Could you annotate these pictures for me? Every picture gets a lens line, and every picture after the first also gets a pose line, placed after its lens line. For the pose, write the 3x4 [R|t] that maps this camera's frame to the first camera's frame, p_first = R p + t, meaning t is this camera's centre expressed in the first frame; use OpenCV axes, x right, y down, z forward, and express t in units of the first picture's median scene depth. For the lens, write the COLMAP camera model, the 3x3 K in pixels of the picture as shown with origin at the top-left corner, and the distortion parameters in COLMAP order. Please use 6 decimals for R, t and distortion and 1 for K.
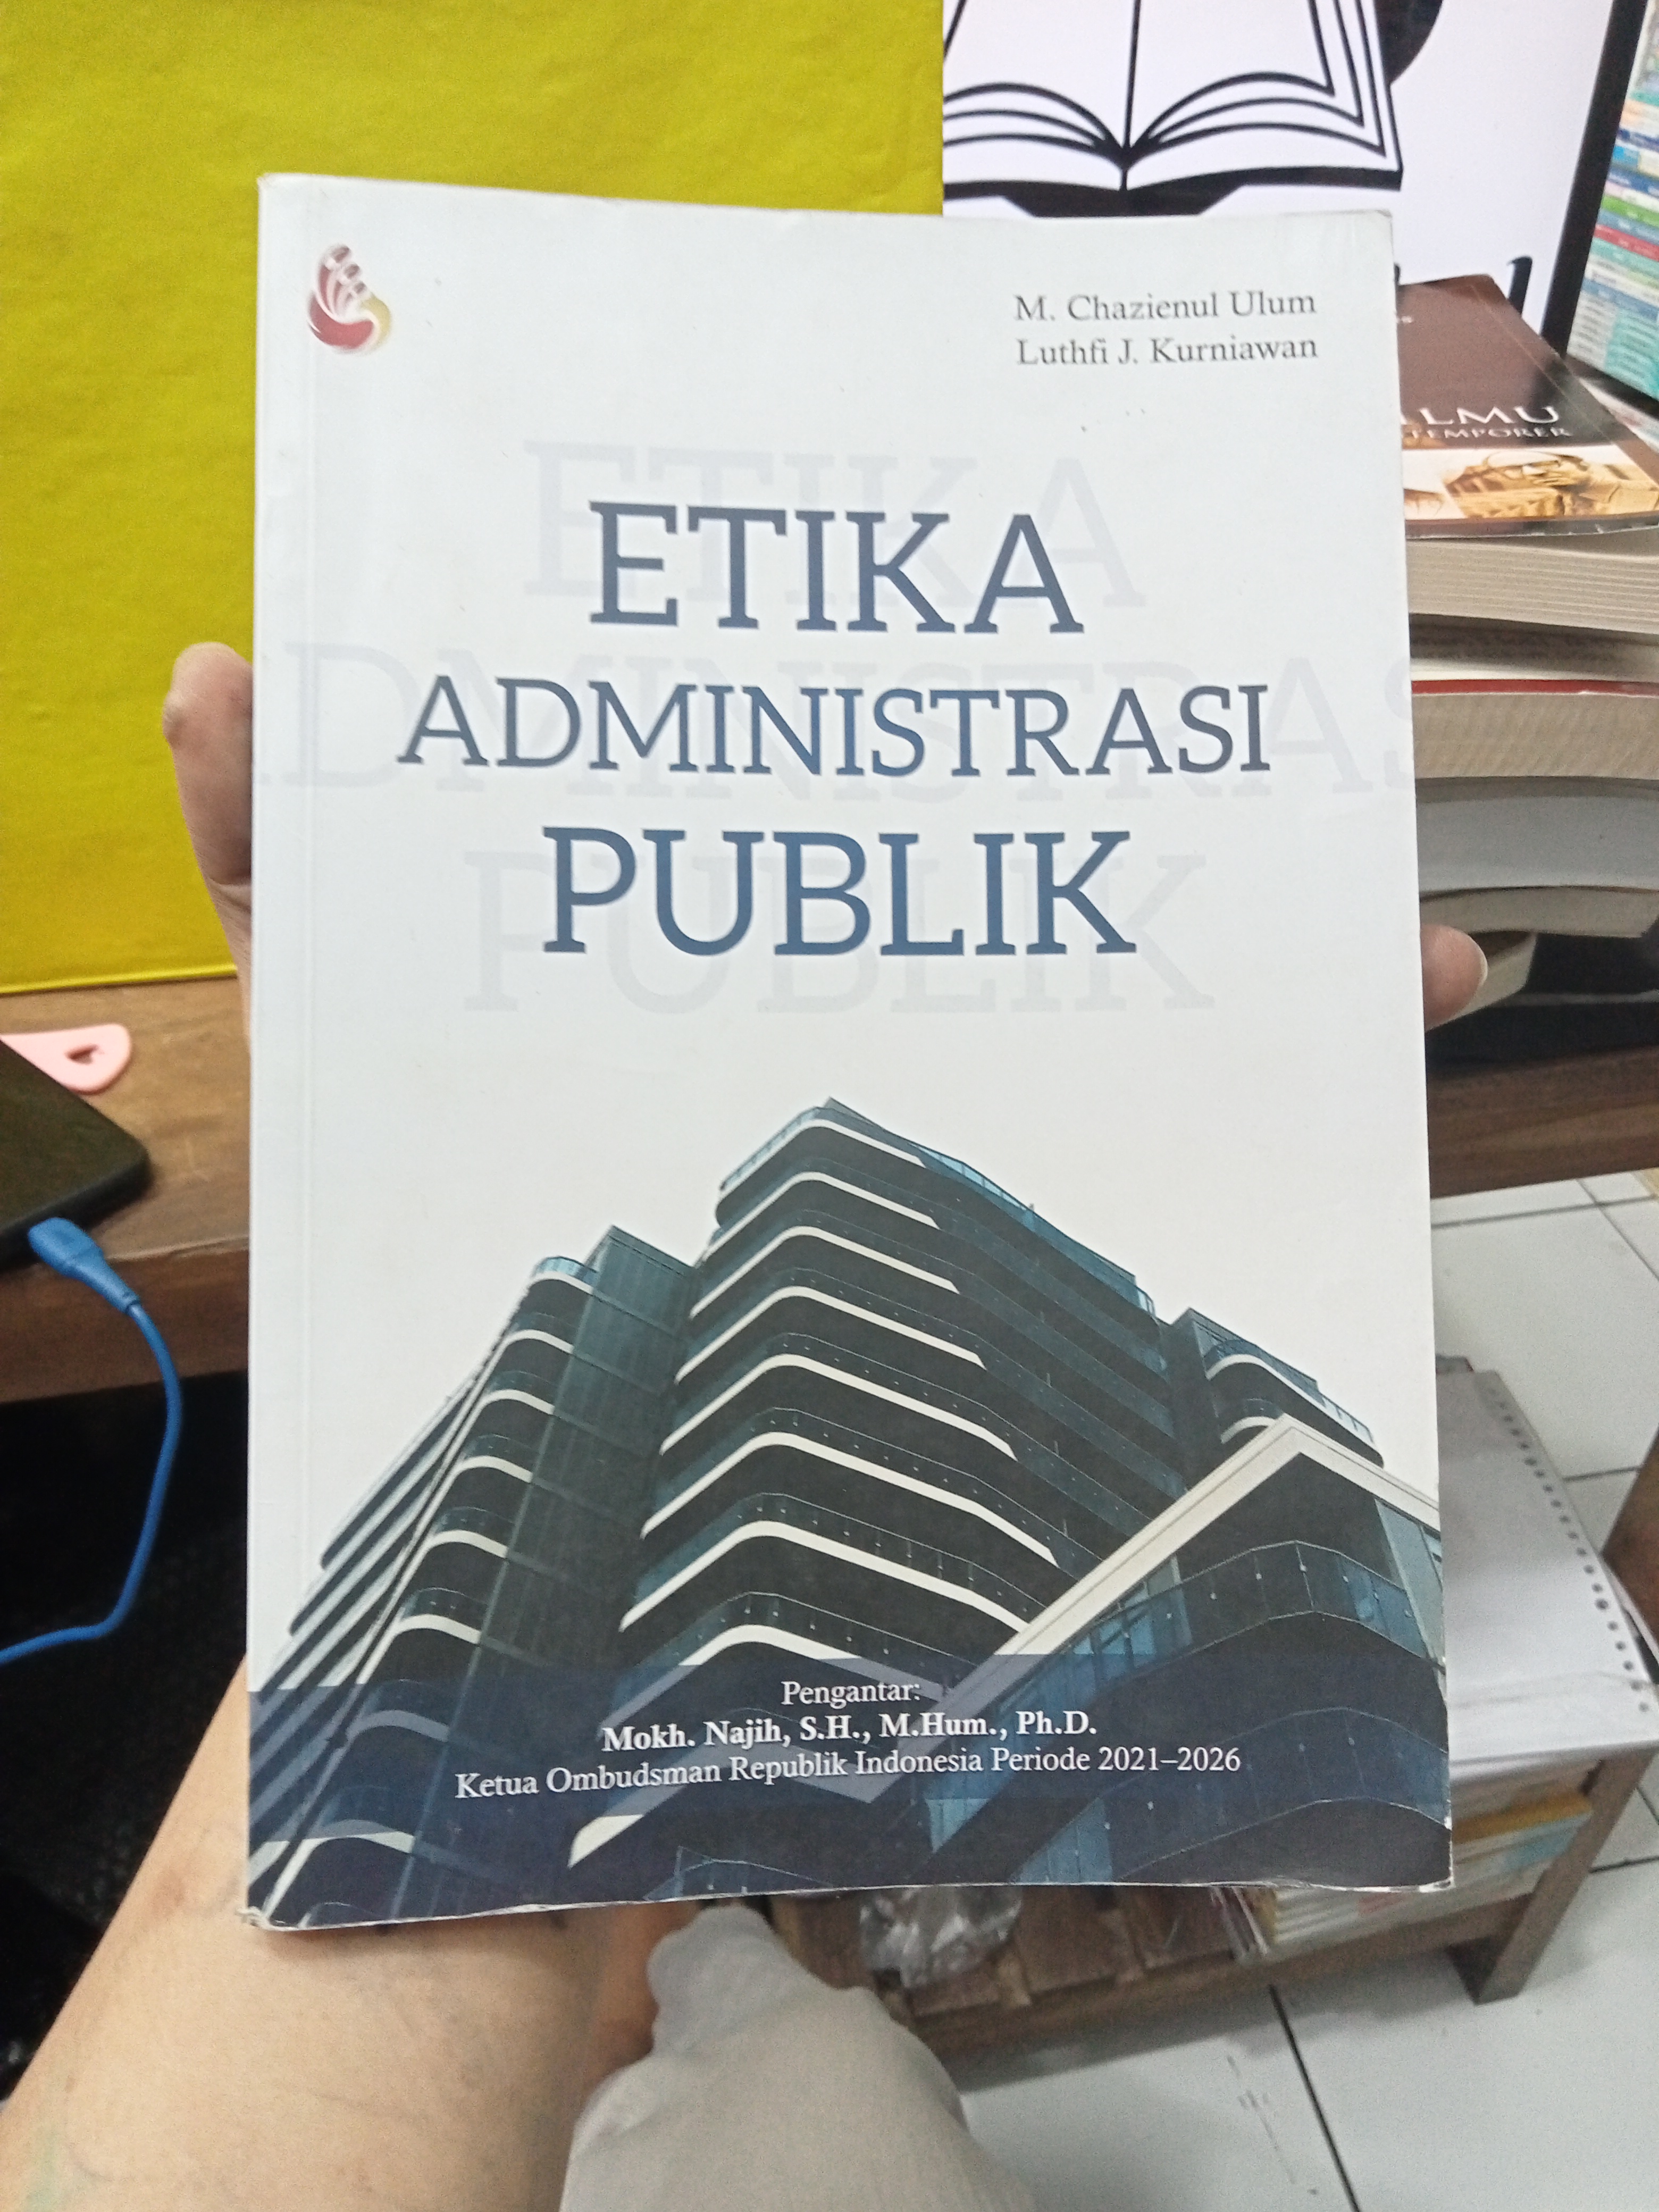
lens RADIAL K [[1716.2, 0, 834.6], [0, 1716.2, 1120.8], [0, 0, 1]] dist [-0.023670, 0.034940]
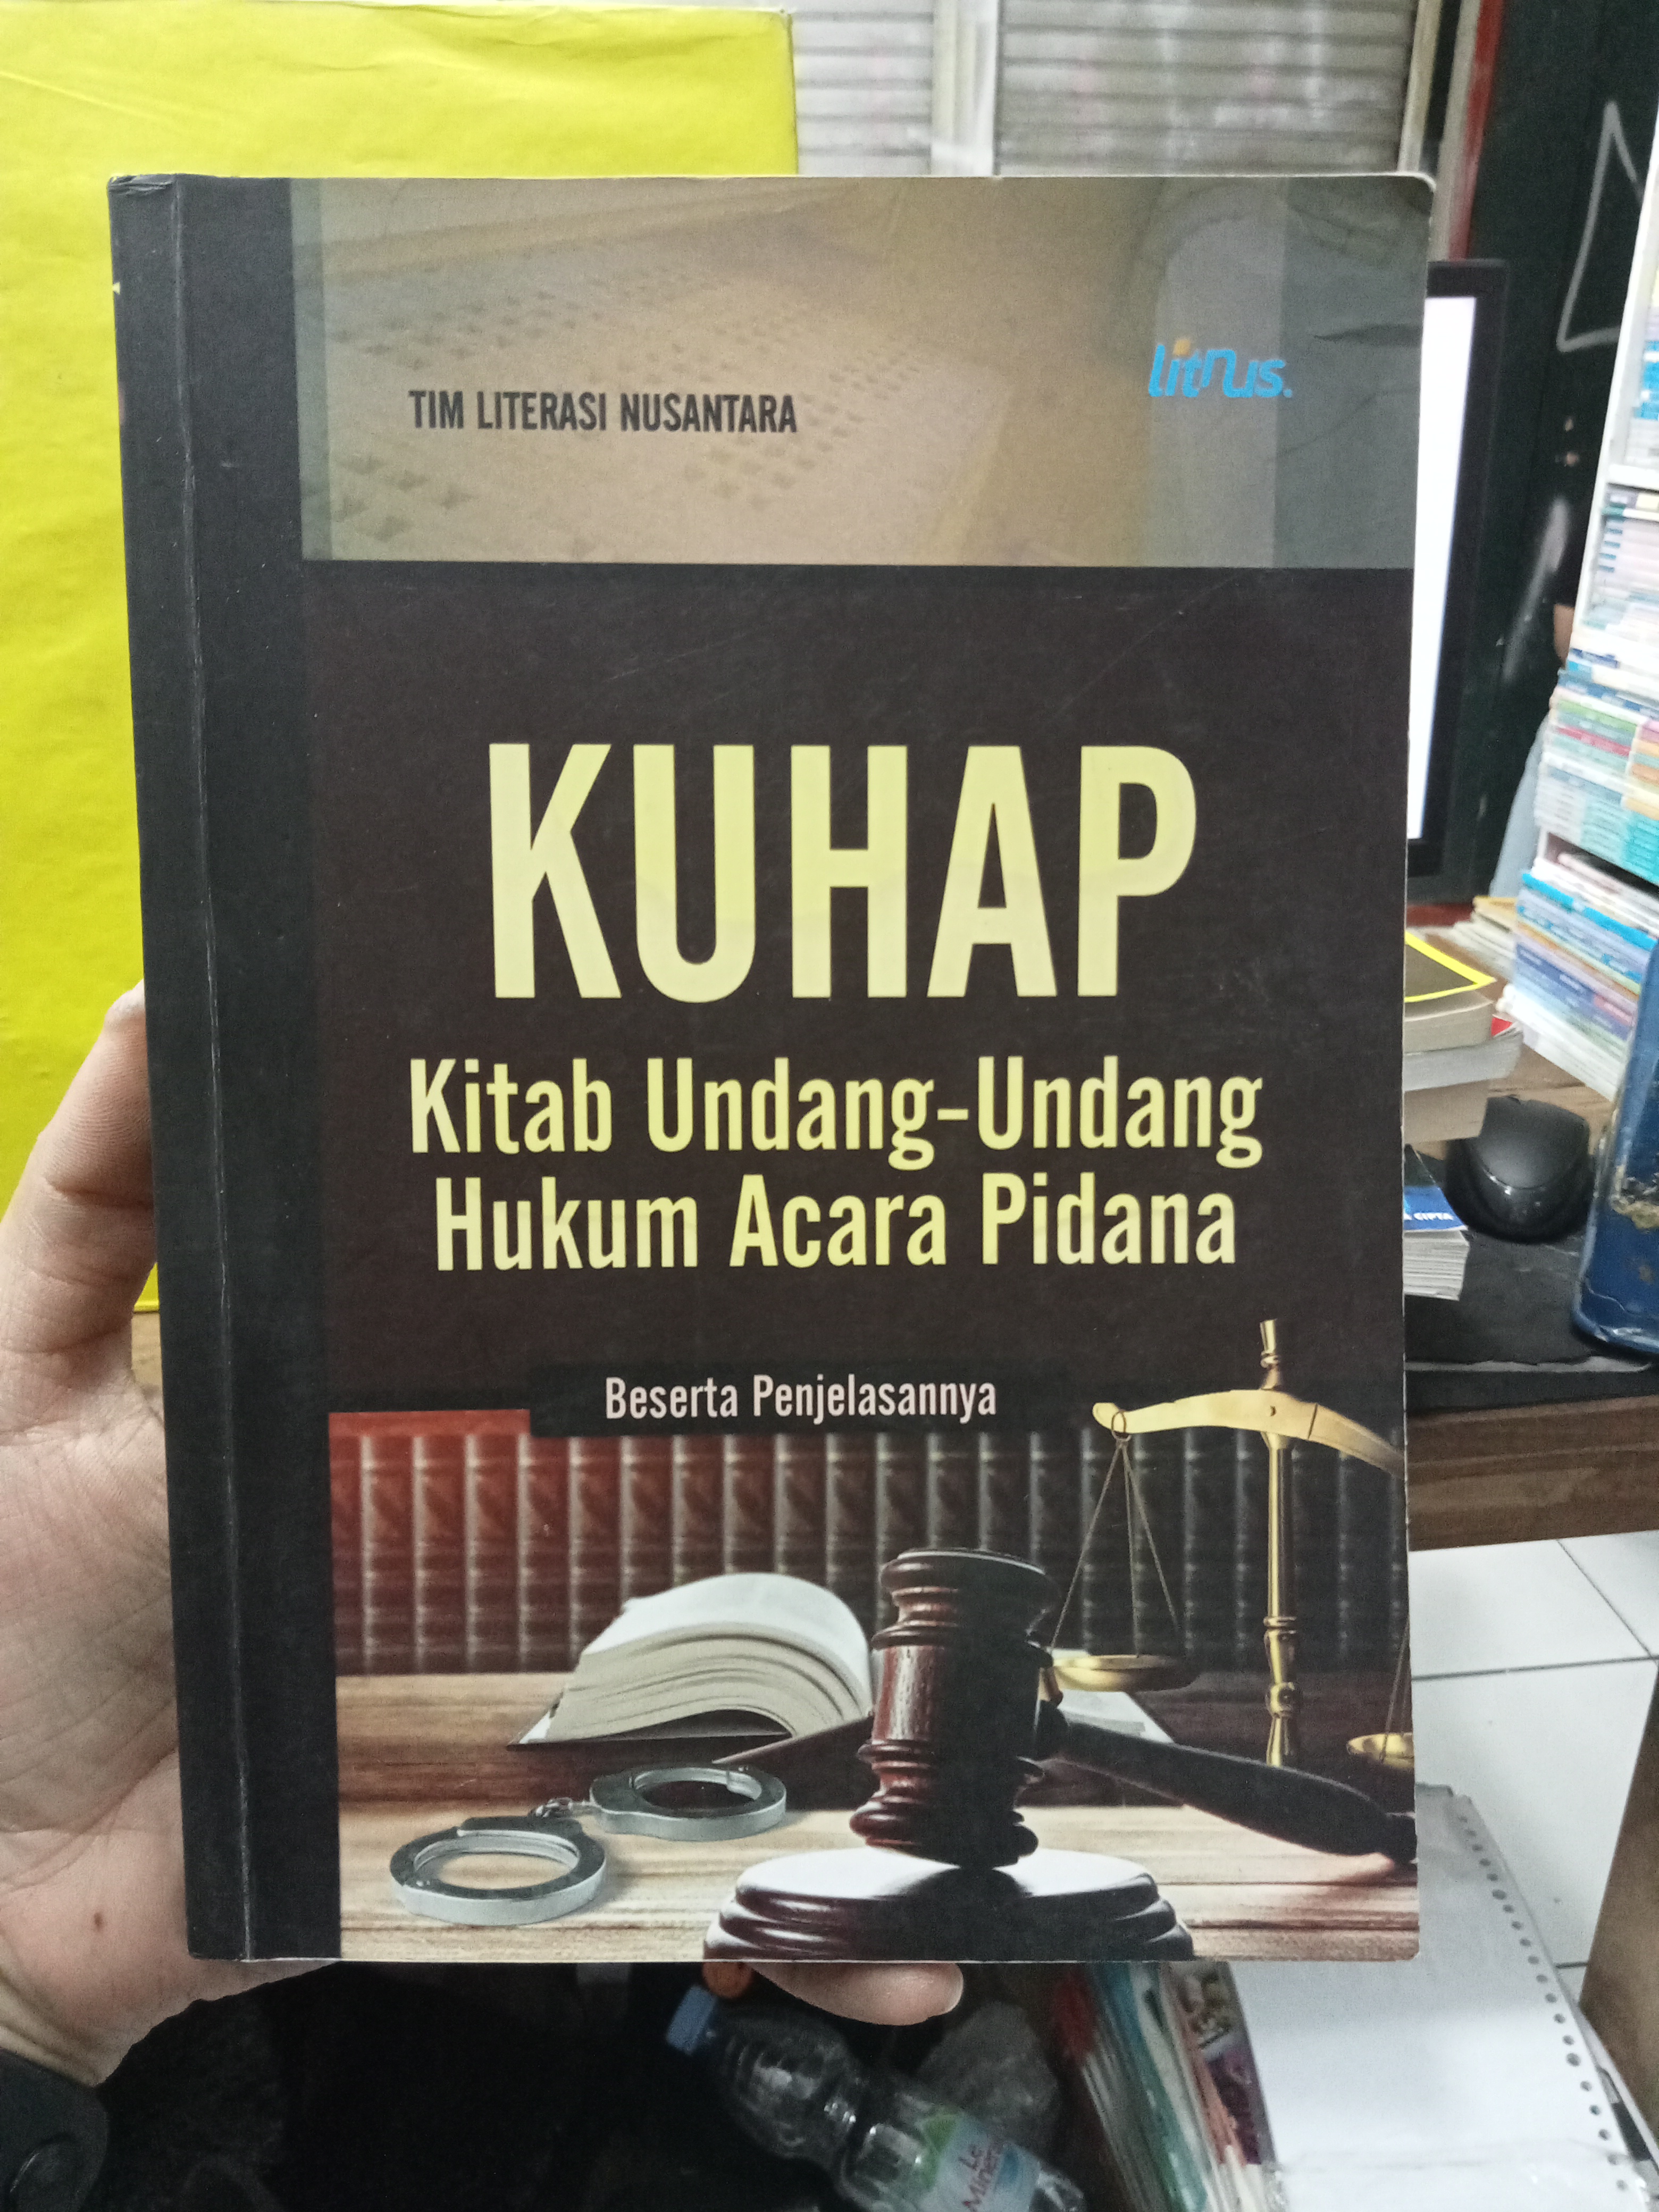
lens RADIAL K [[1716.2, 0, 826.9], [0, 1716.2, 1104.7], [0, 0, 1]] dist [-0.023670, 0.034940]
pose [[0.996756, 0.021325, -0.077604, 0.099475], [-0.041284, 0.963206, -0.265573, 0.044331], [0.069086, 0.267915, 0.960962, -0.052316]]
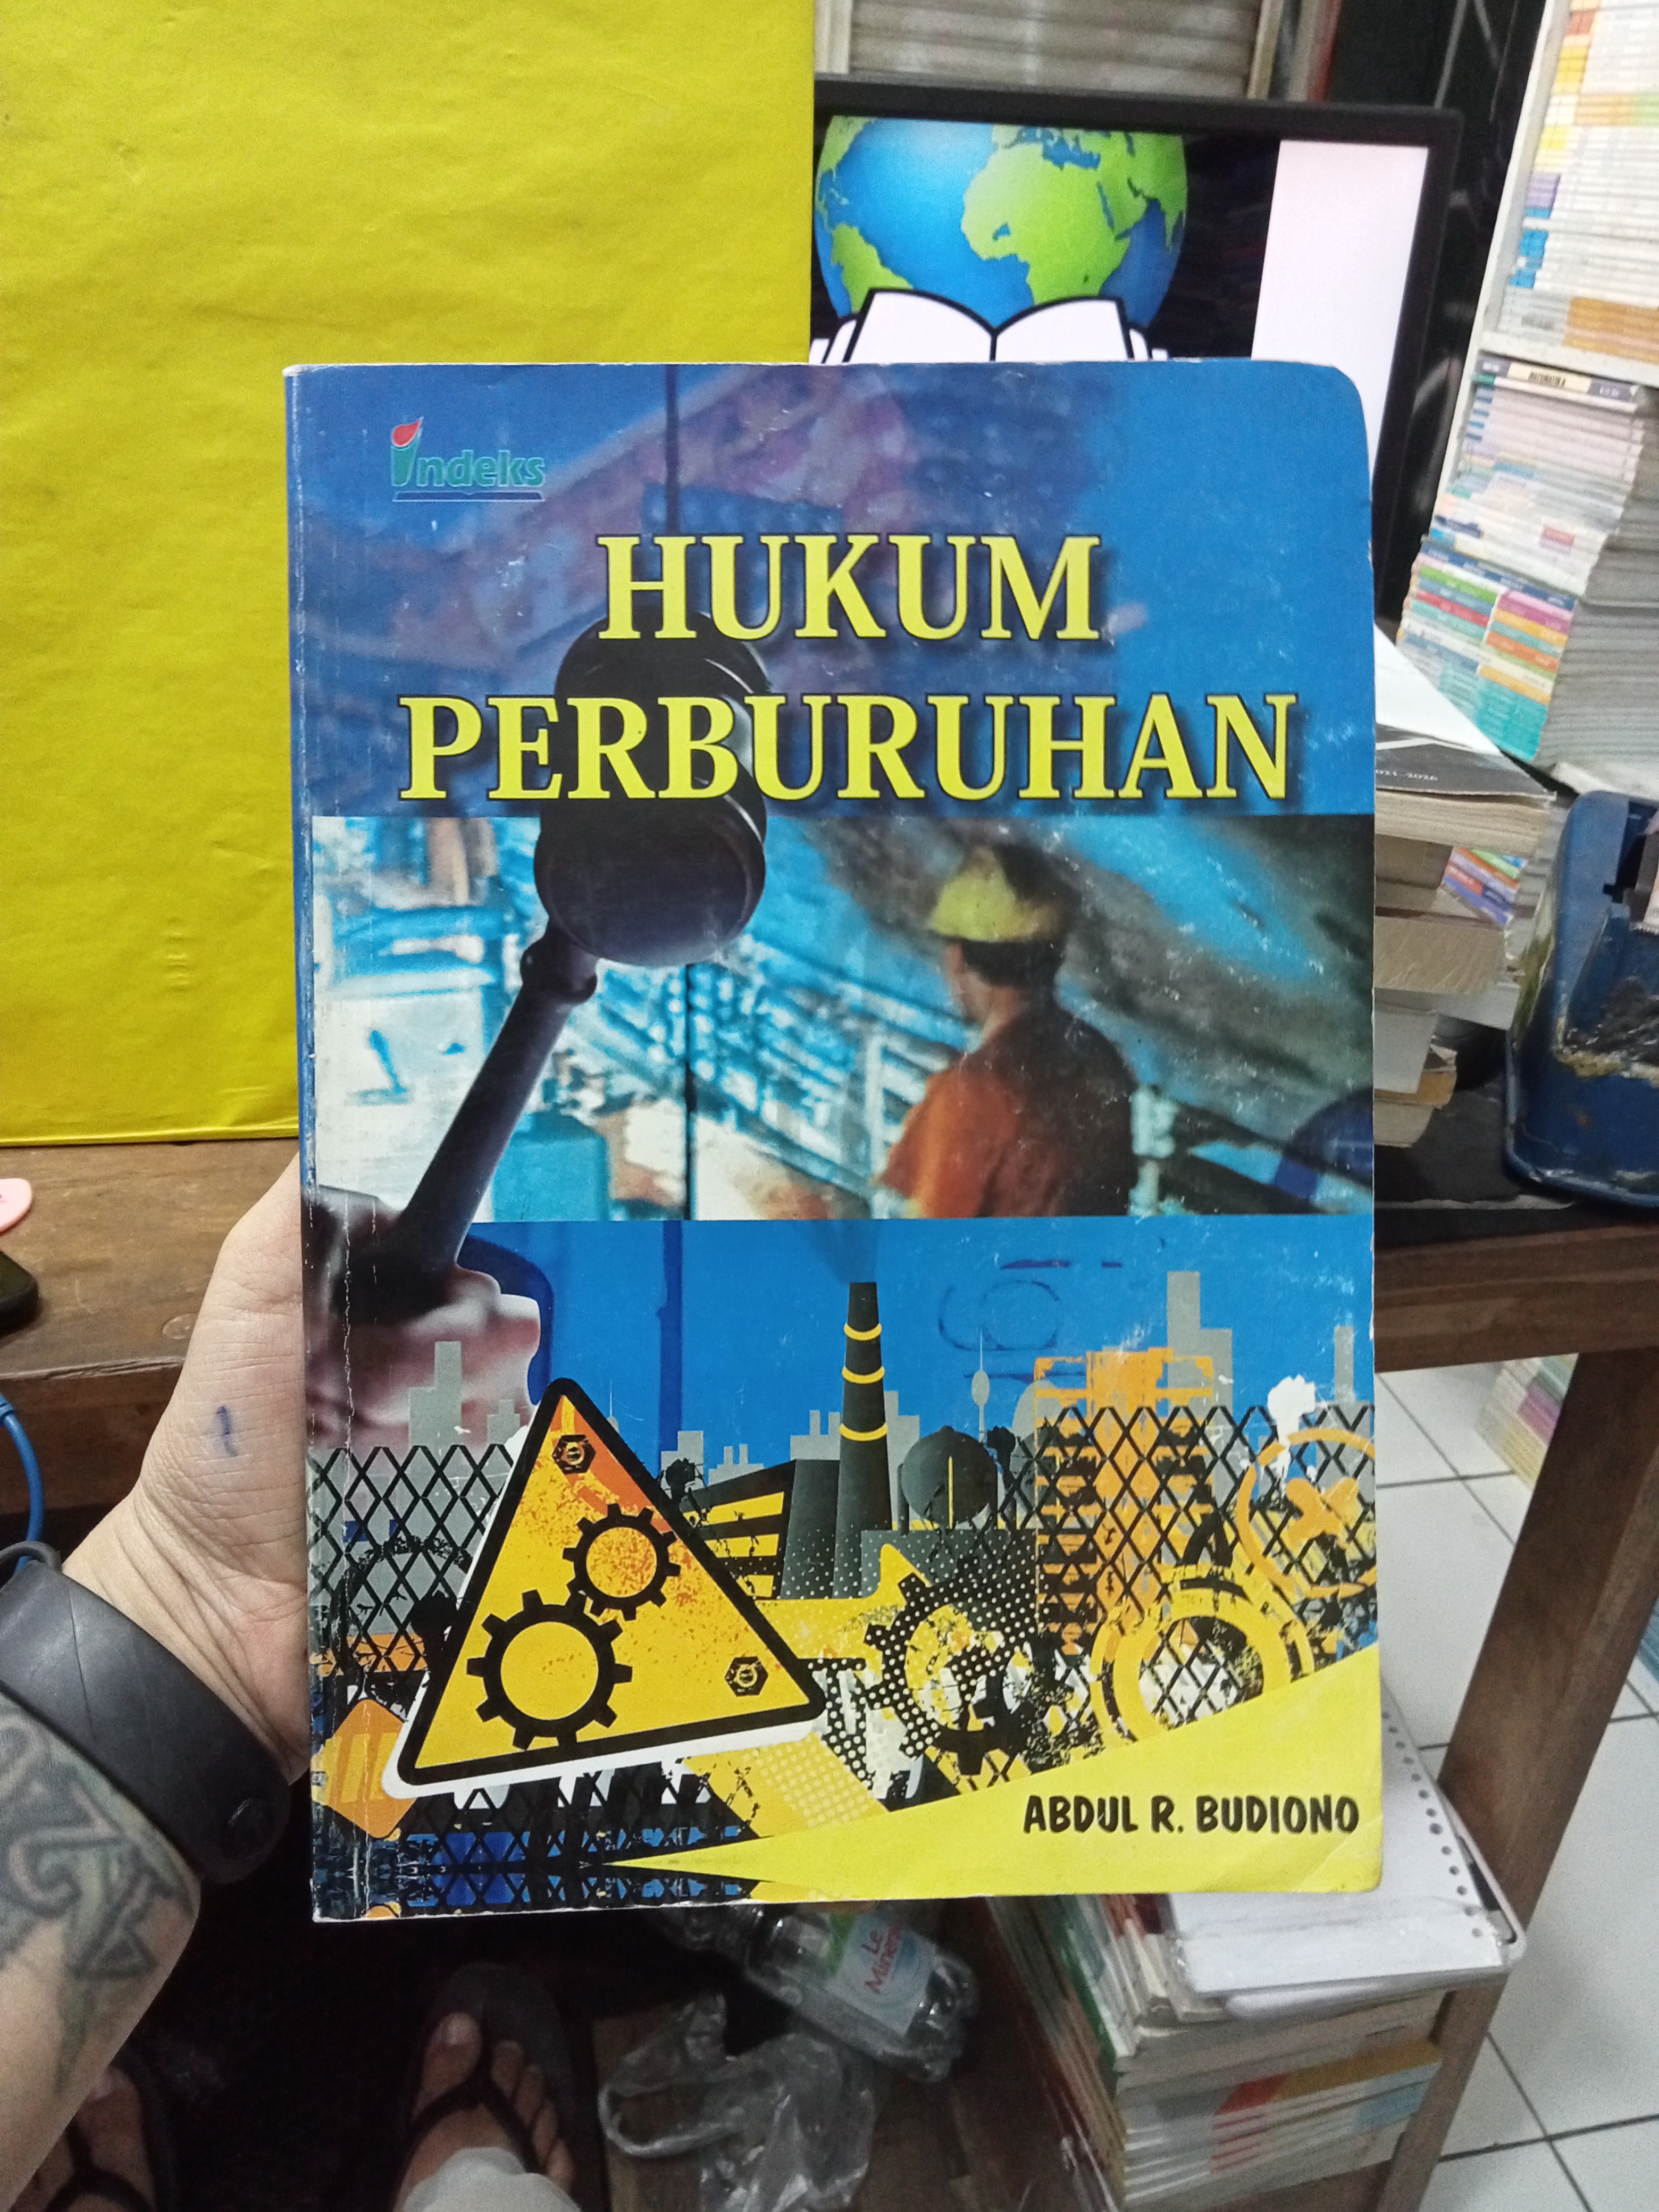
lens RADIAL K [[1716.2, 0, 832.1], [0, 1716.2, 1112.0], [0, 0, 1]] dist [-0.023670, 0.034940]
pose [[0.998232, 0.038086, 0.045642, 0.024403], [-0.029282, 0.983226, -0.180028, 0.052321], [-0.051733, 0.178373, 0.982602, -0.056531]]
